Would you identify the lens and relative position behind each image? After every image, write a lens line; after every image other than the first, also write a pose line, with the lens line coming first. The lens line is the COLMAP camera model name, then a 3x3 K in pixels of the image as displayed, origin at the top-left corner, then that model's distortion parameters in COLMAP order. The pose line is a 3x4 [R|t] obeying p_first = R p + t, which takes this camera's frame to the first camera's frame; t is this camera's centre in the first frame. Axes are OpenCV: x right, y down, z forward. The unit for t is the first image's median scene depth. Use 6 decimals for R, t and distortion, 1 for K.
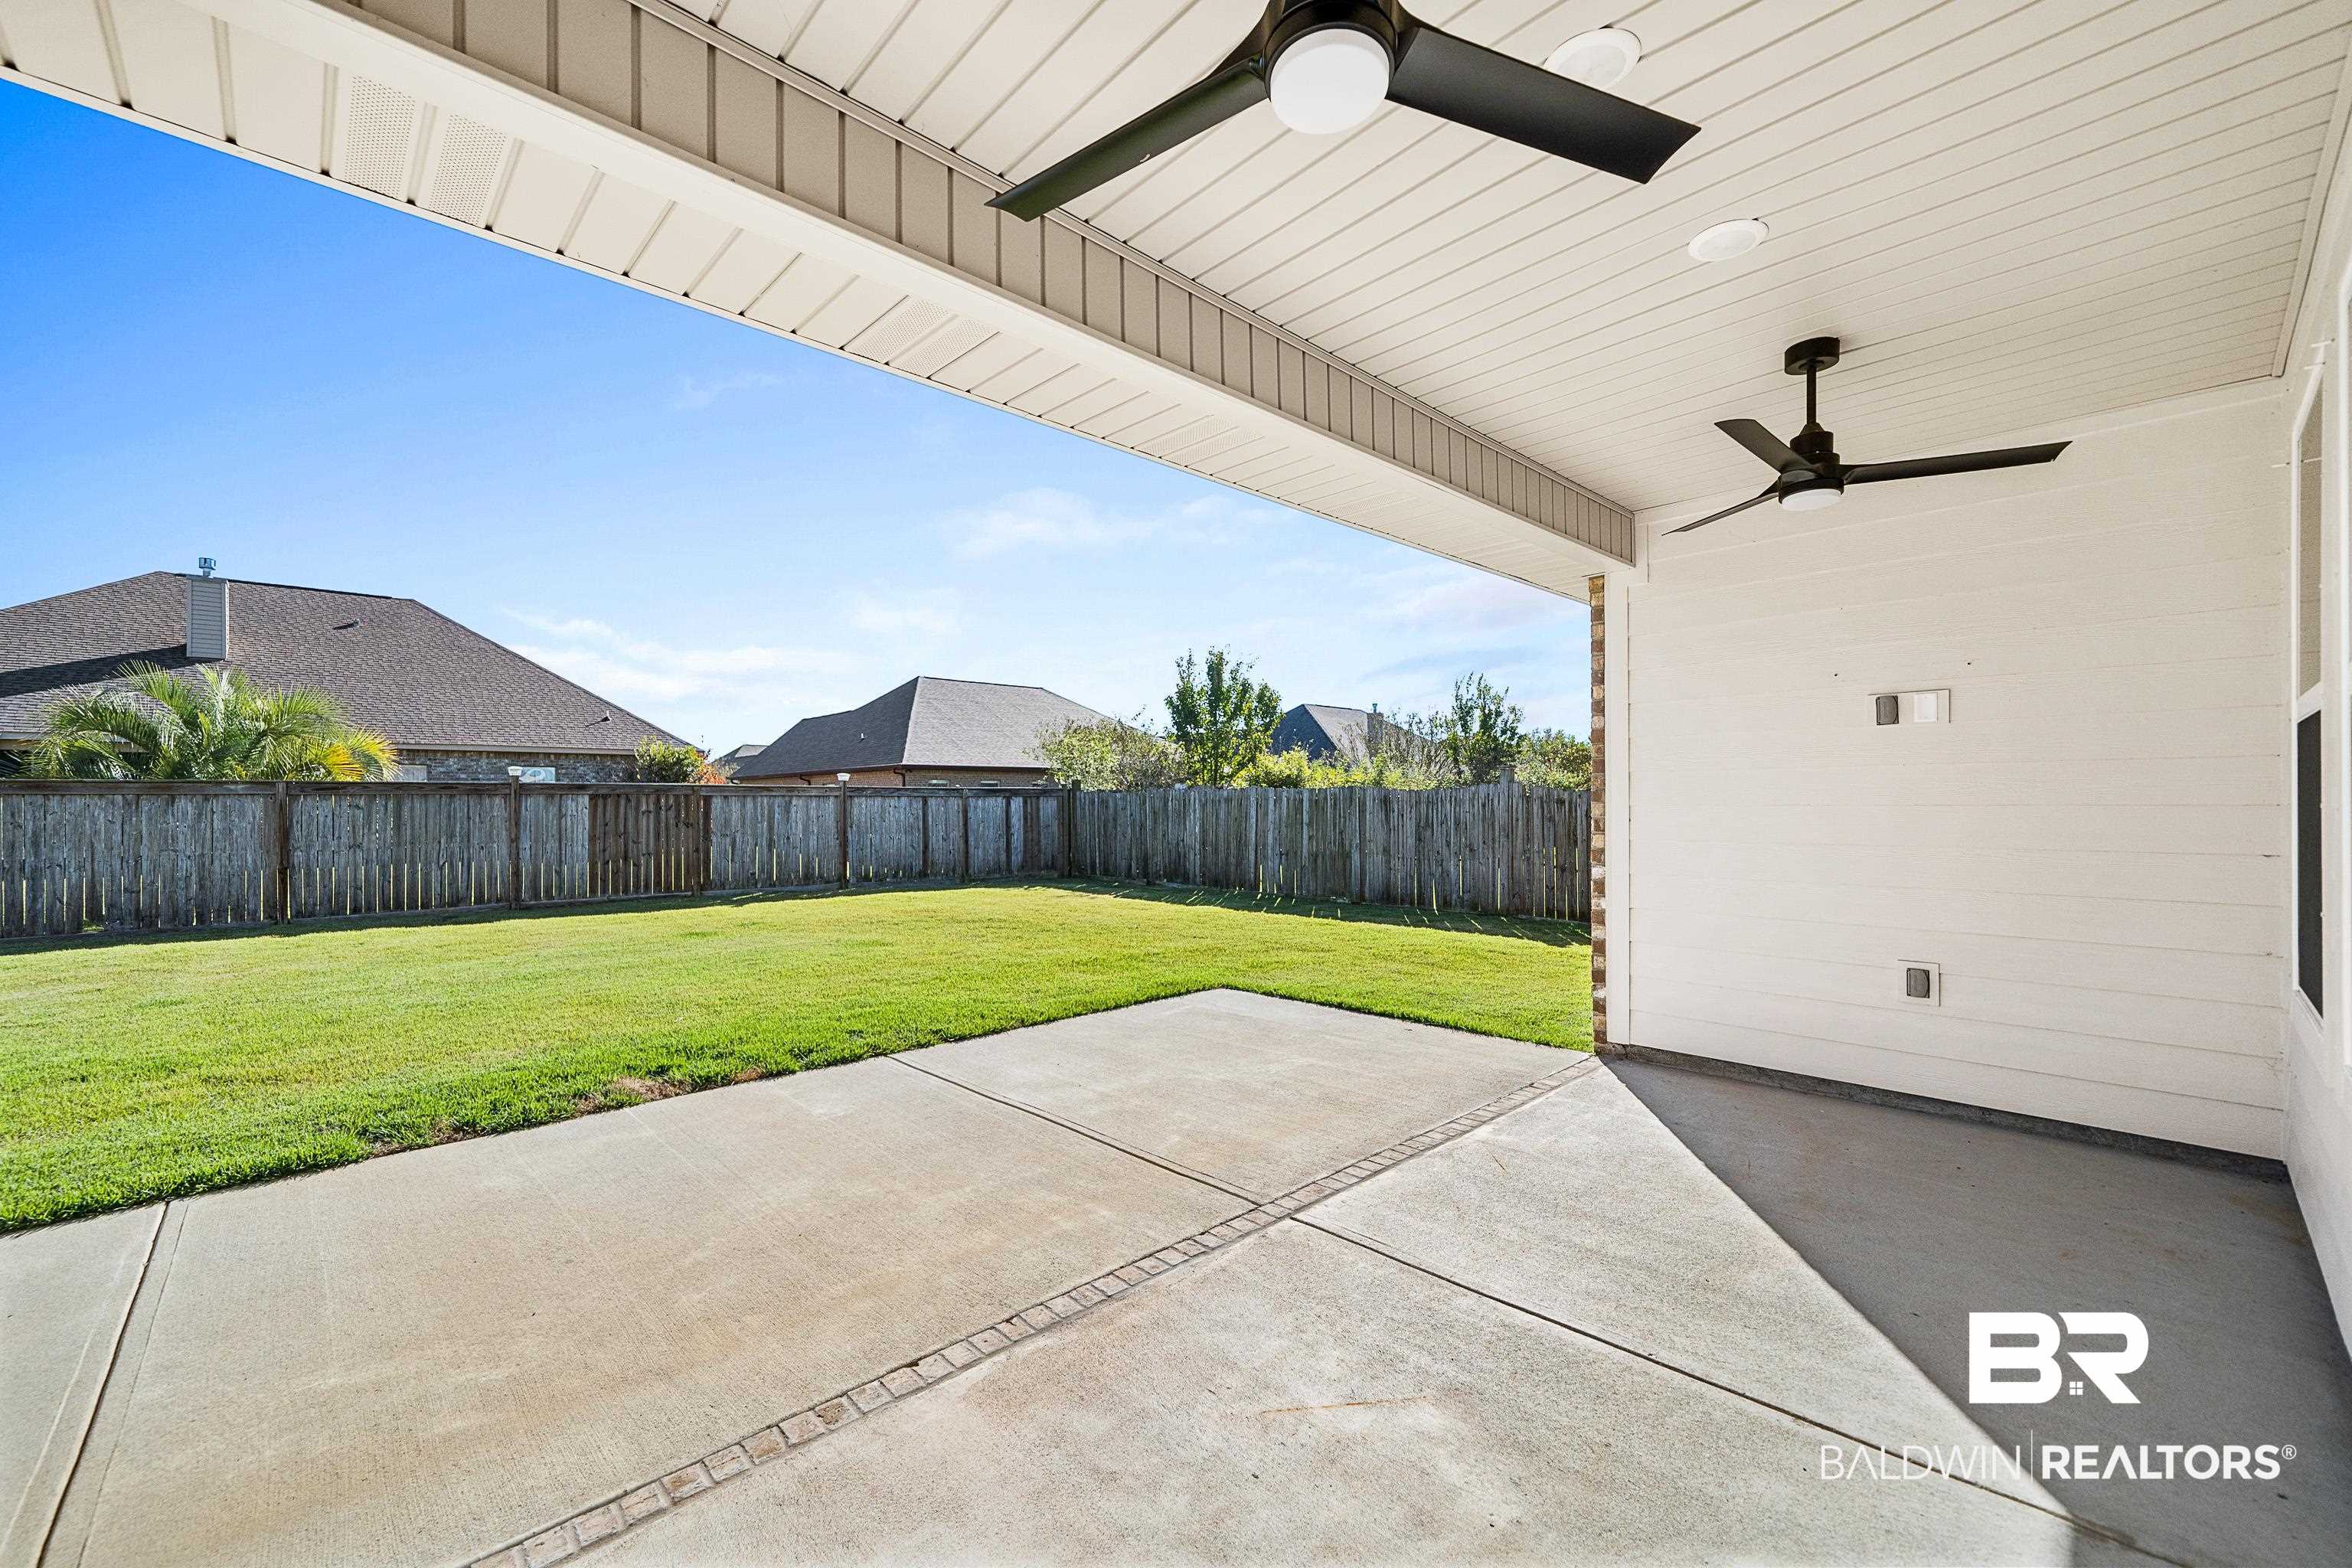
lens RADIAL K [[948.1, 0, 1174.1], [0, 948.1, 789.9], [0, 0, 1]] dist [-0.001997, 0.000447]
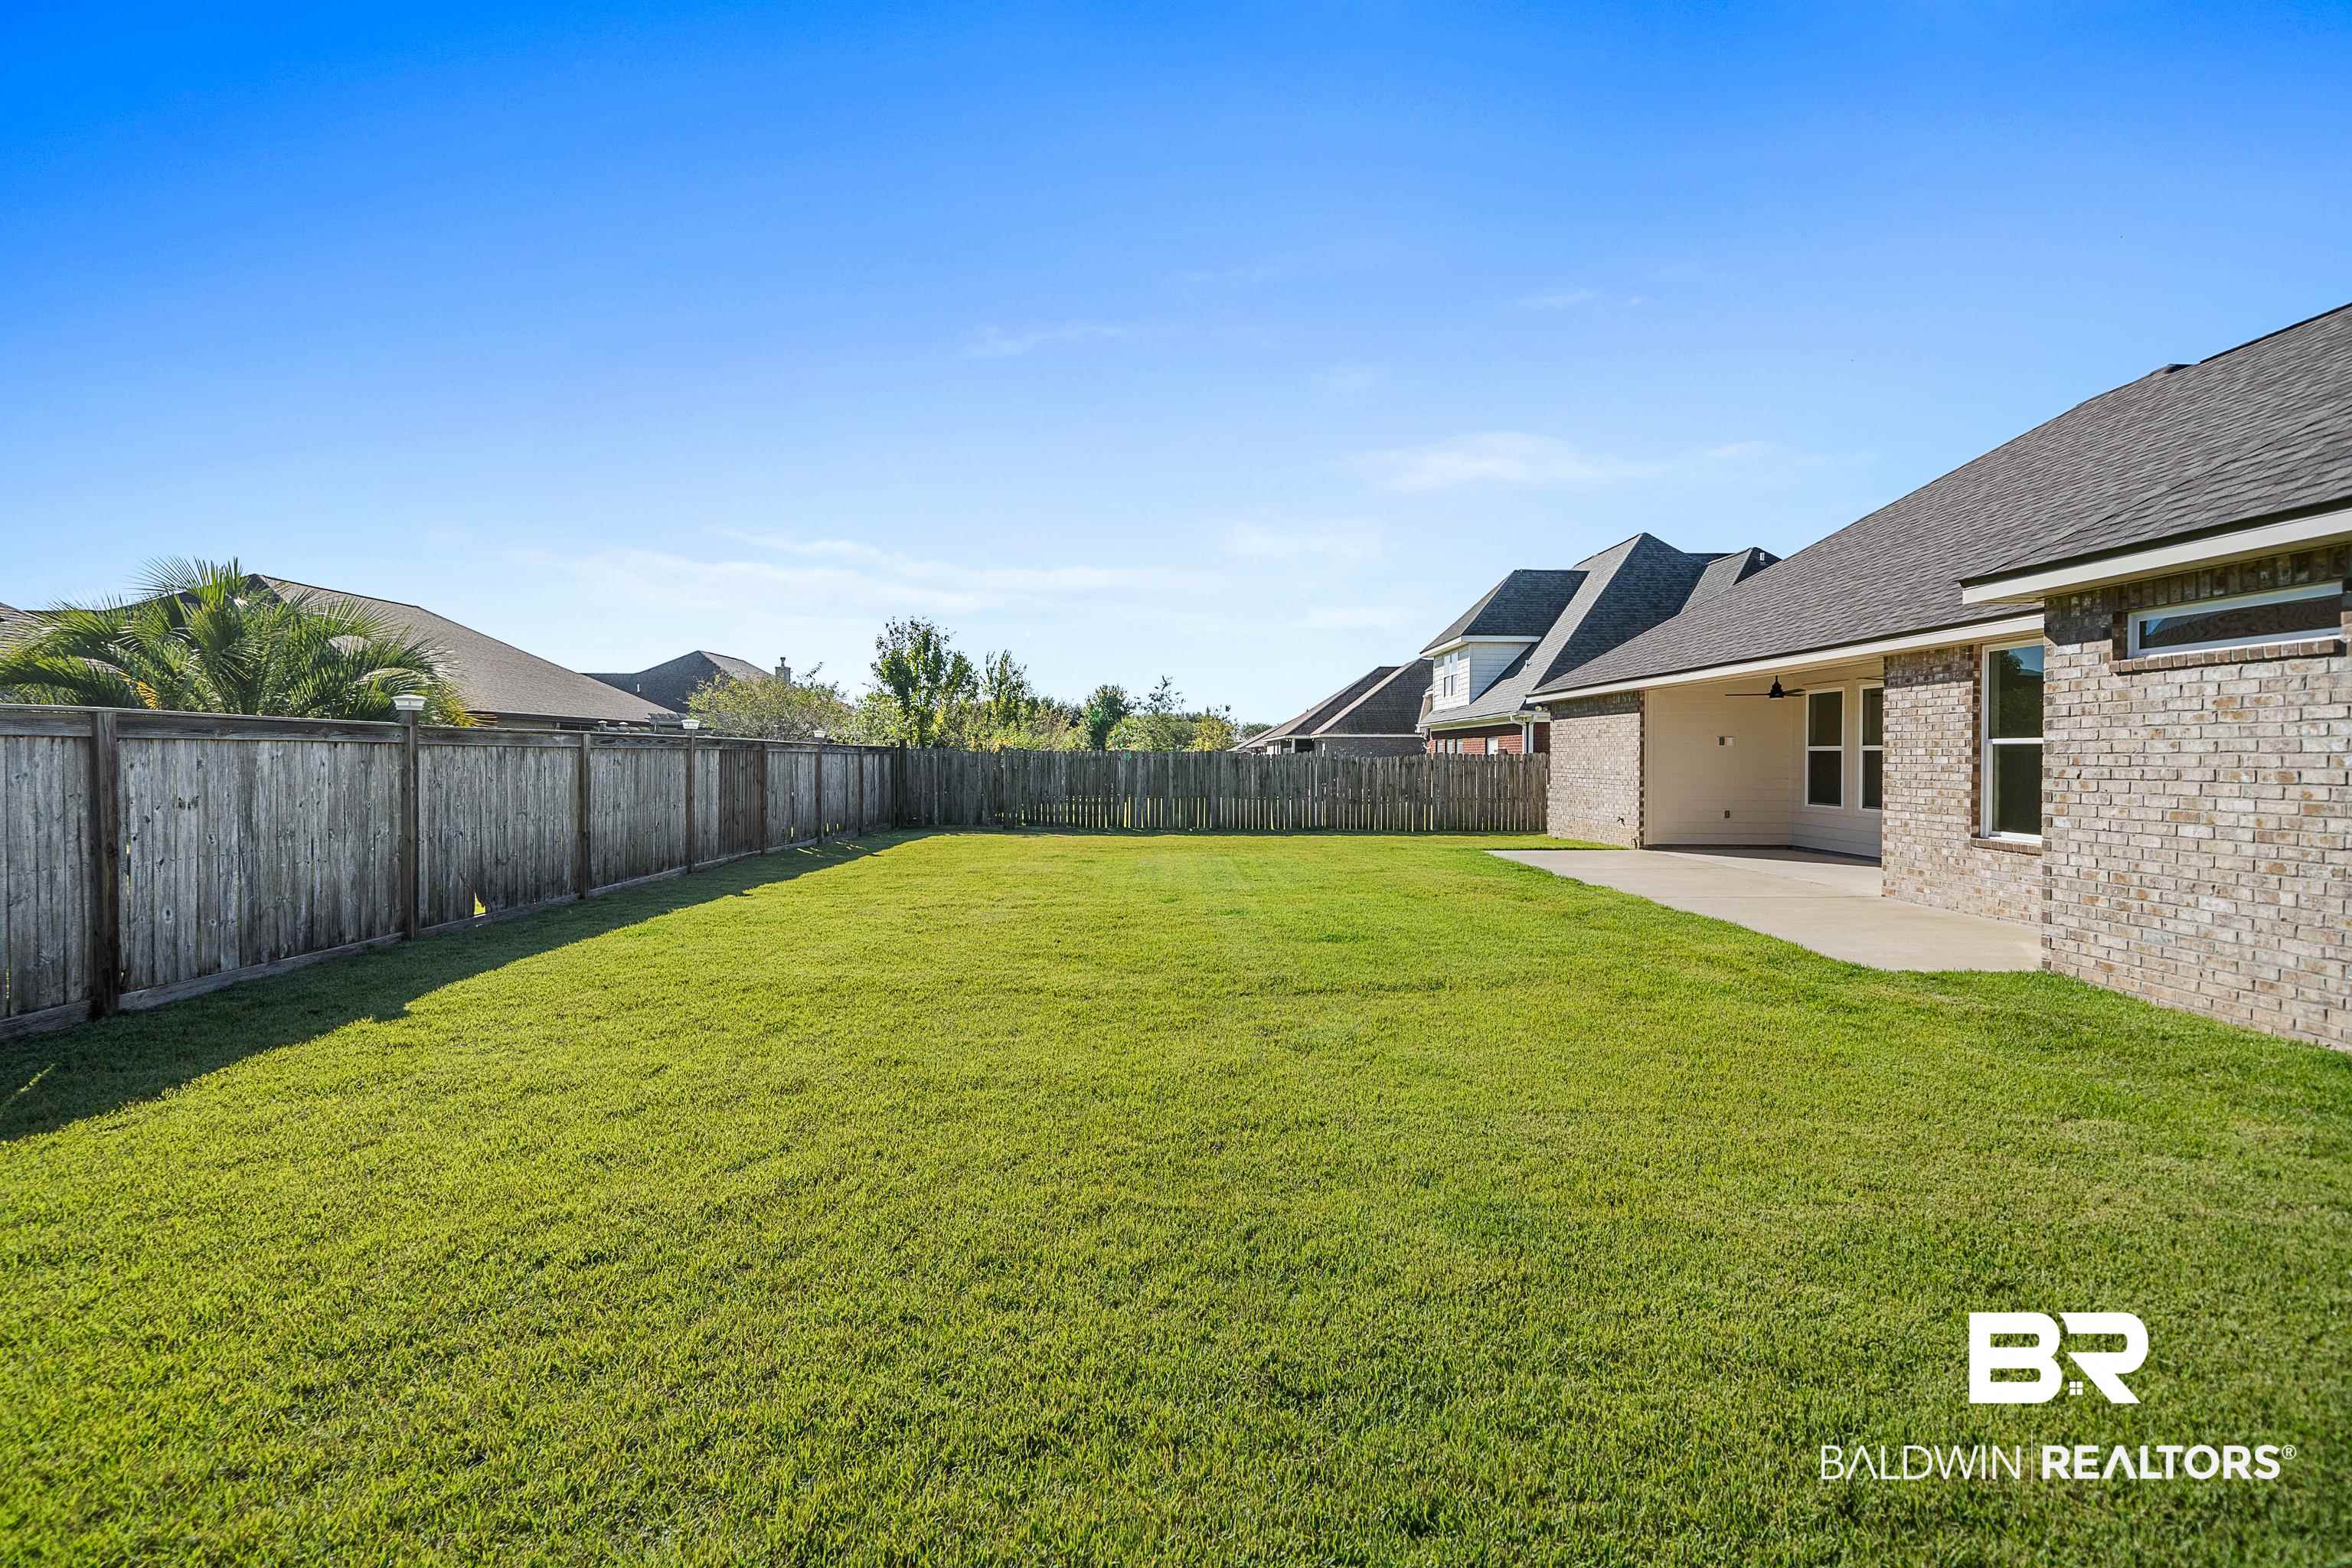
lens RADIAL K [[948.1, 0, 1174.7], [0, 948.1, 771.1], [0, 0, 1]] dist [-0.001997, 0.000447]
pose [[0.676254, -0.003664, 0.736660, -0.543857], [-0.013523, 0.999757, 0.017386, 0.002304], [-0.736545, -0.021719, 0.676040, 0.110062]]
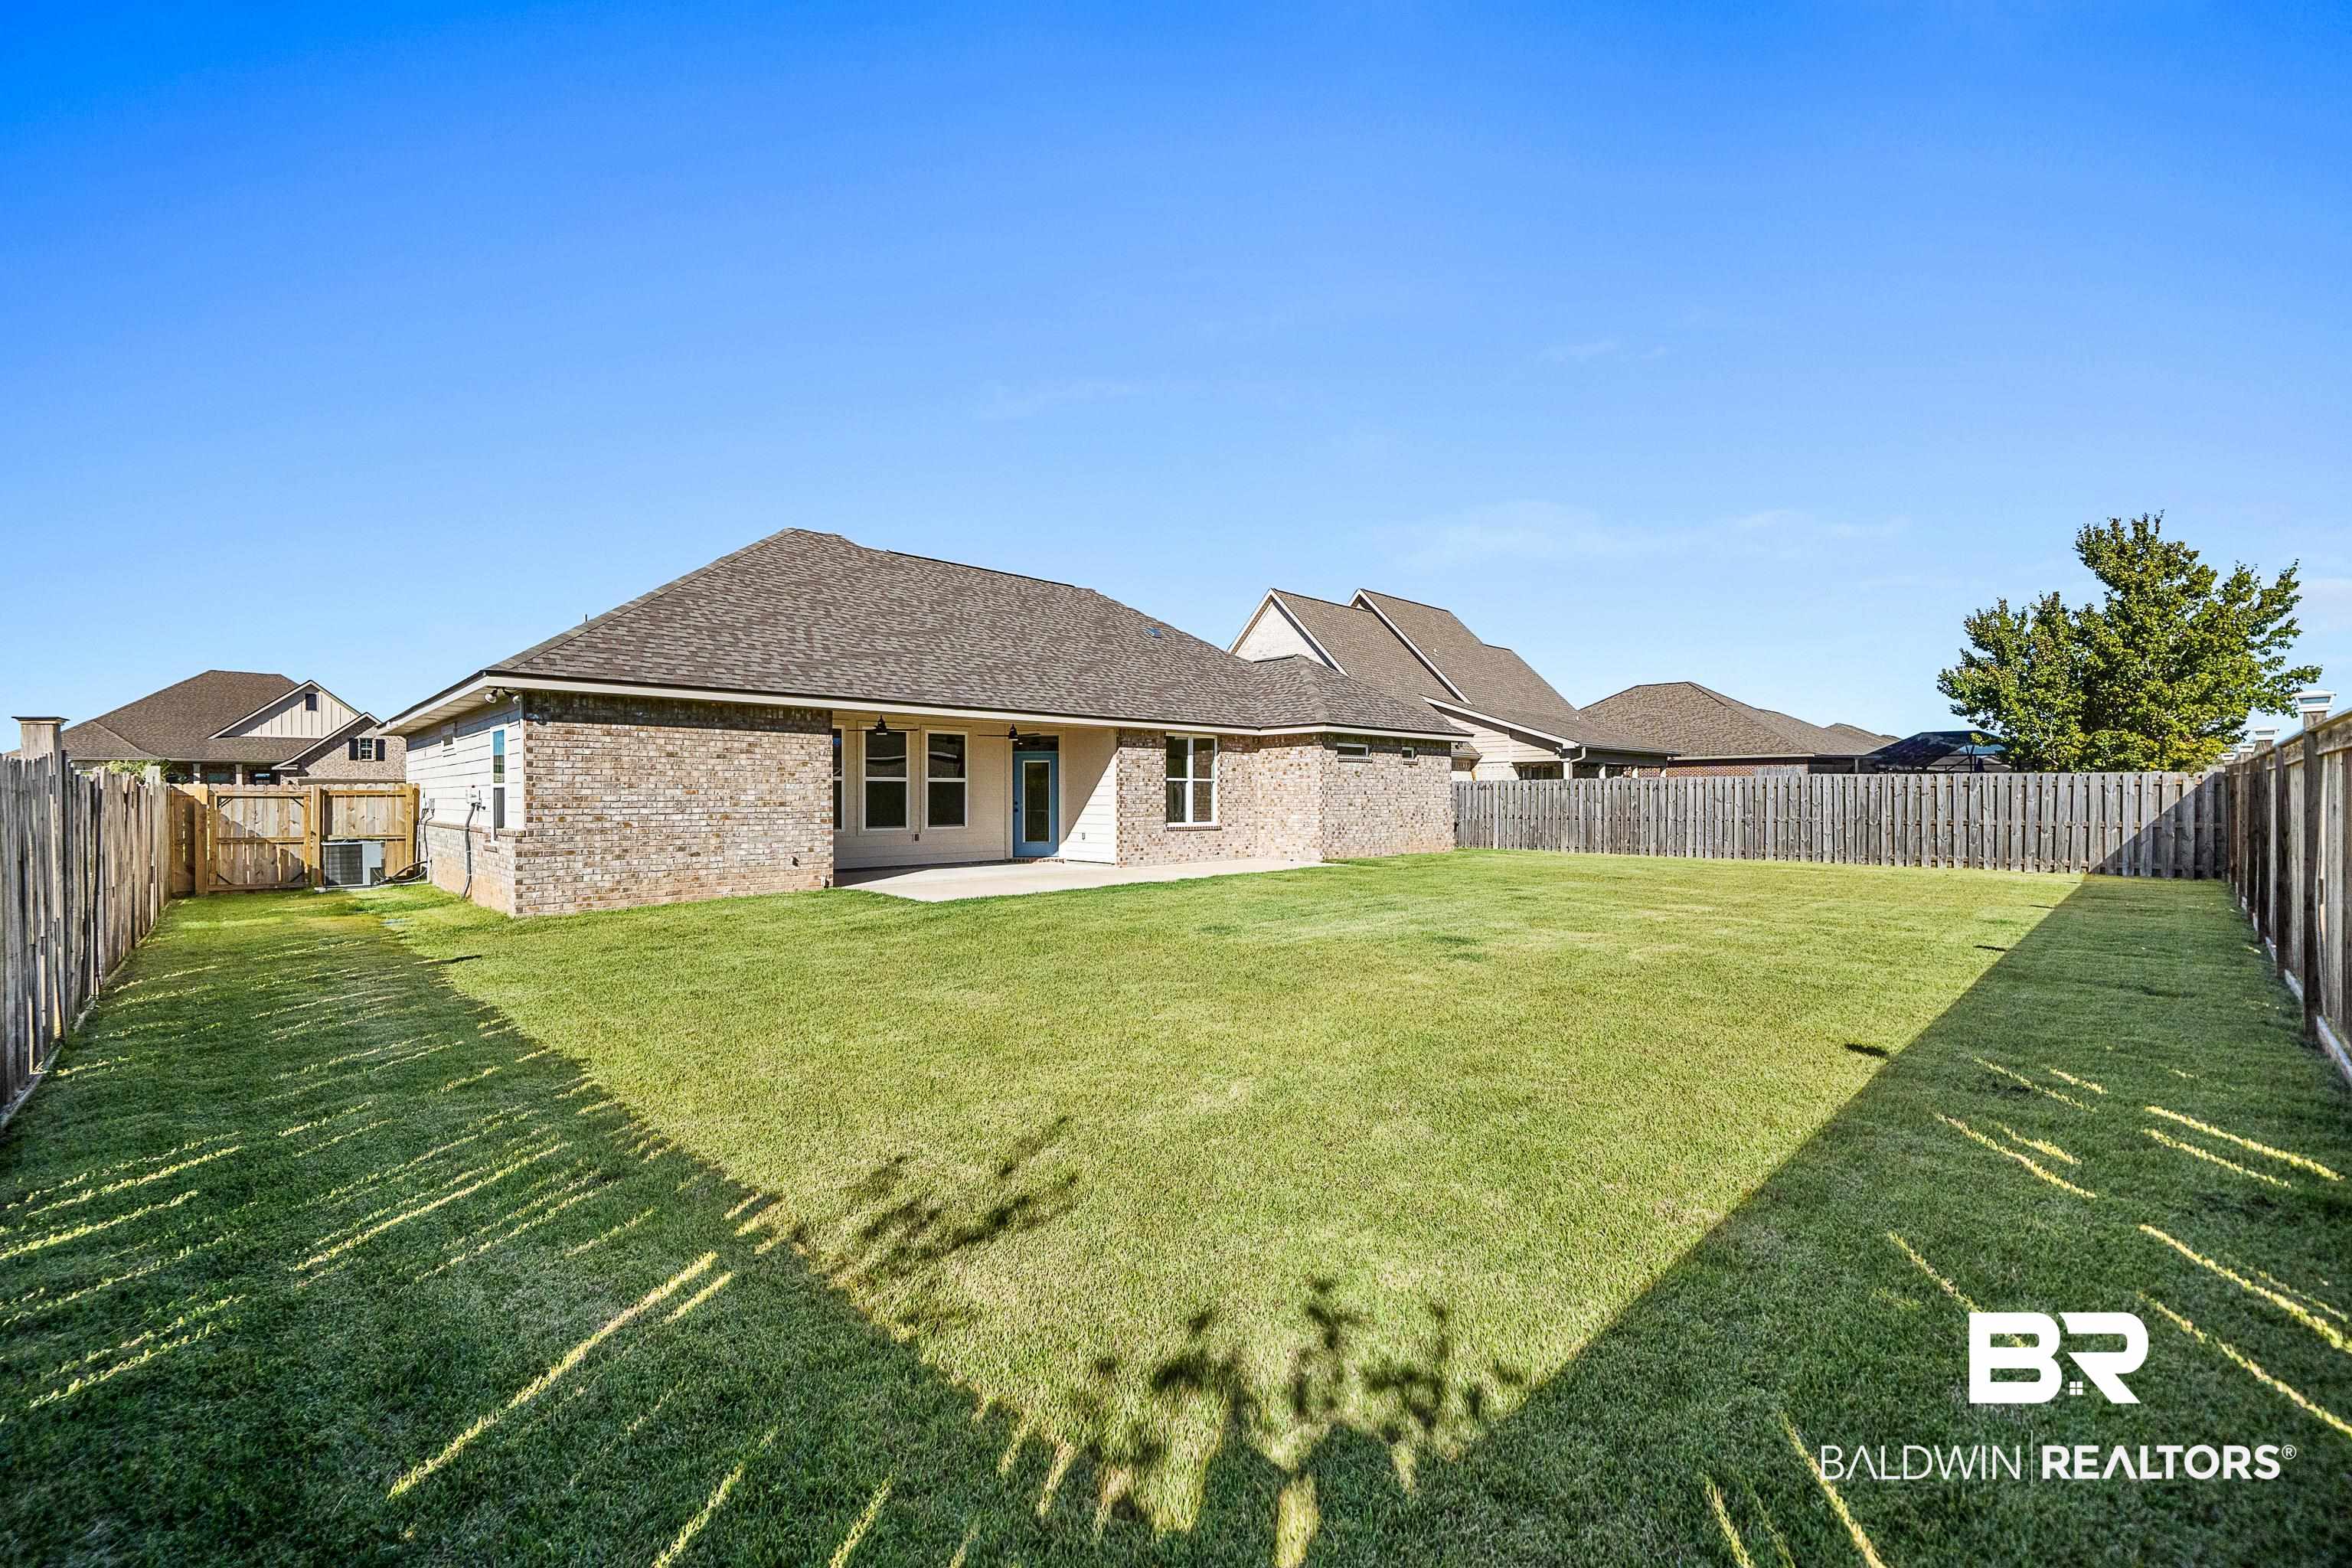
lens RADIAL K [[948.1, 0, 1167.1], [0, 948.1, 794.7], [0, 0, 1]] dist [-0.001997, 0.000447]
pose [[-0.999961, 0.008542, 0.002033, -0.018147], [0.008511, 0.999857, -0.014601, 0.017598], [-0.002157, -0.014583, -0.999891, 0.950957]]
